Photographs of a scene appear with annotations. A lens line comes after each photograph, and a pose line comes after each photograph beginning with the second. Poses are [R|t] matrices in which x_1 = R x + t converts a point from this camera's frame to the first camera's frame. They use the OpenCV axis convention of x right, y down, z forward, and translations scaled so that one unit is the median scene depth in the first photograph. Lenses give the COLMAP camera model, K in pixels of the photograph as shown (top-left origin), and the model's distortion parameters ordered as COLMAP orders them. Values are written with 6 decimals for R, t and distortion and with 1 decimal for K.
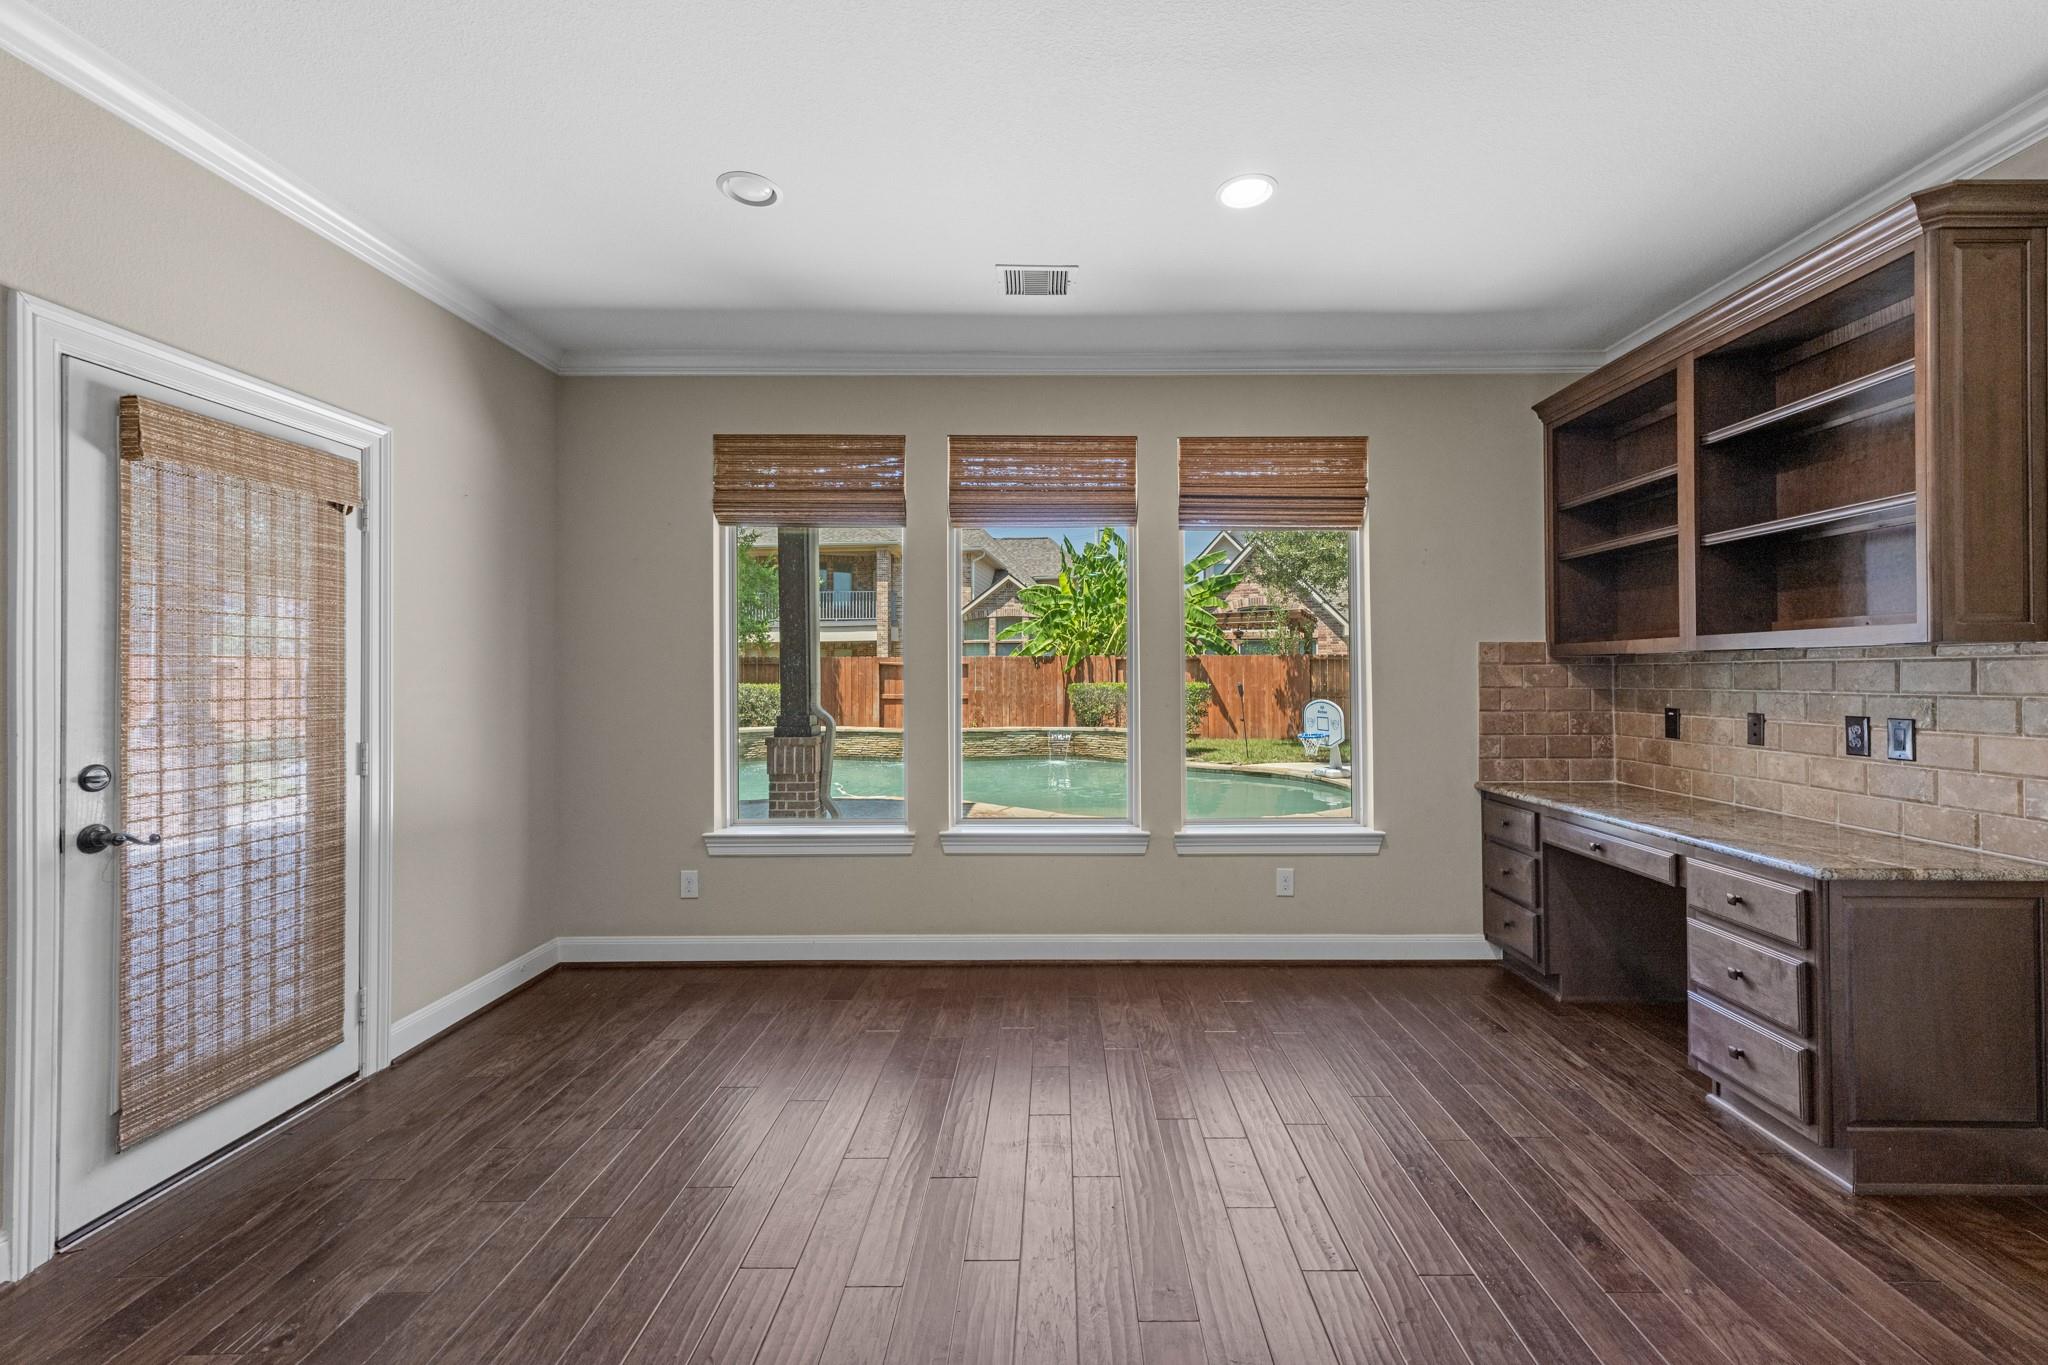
lens RADIAL K [[823.4, 0, 1079.8], [0, 823.4, 661.9], [0, 0, 1]] dist [0.010683, 0.000177]
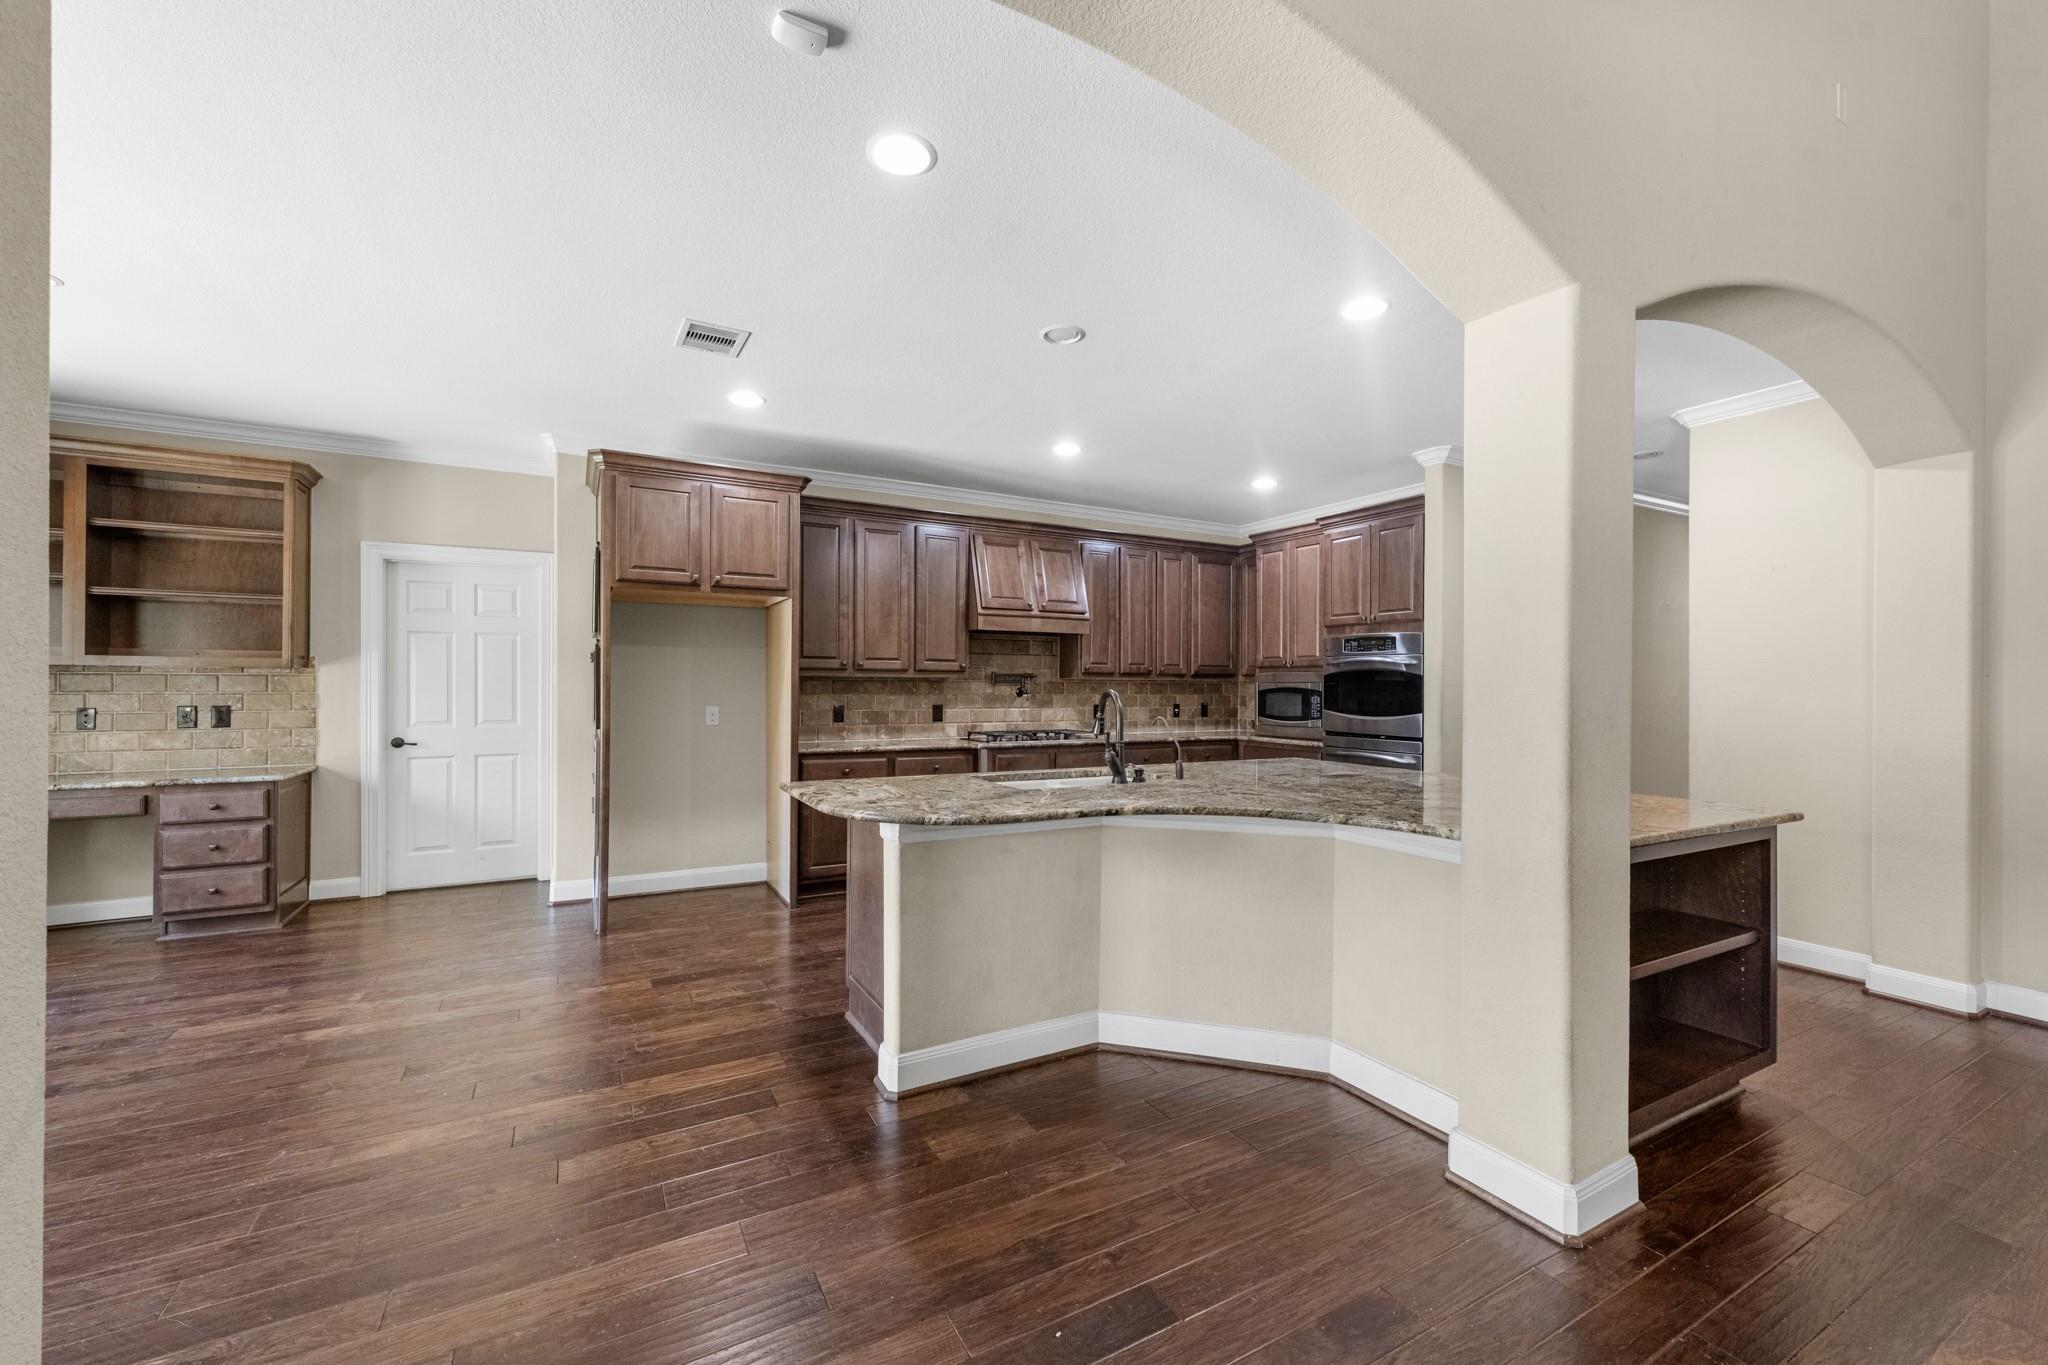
lens RADIAL K [[823.4, 0, 1019.1], [0, 823.4, 688.9], [0, 0, 1]] dist [0.010683, 0.000177]
pose [[-0.446906, -0.005320, 0.894565, -1.052953], [-0.017764, 0.999838, -0.002928, 0.003159], [-0.894405, -0.017200, -0.446928, 0.162809]]
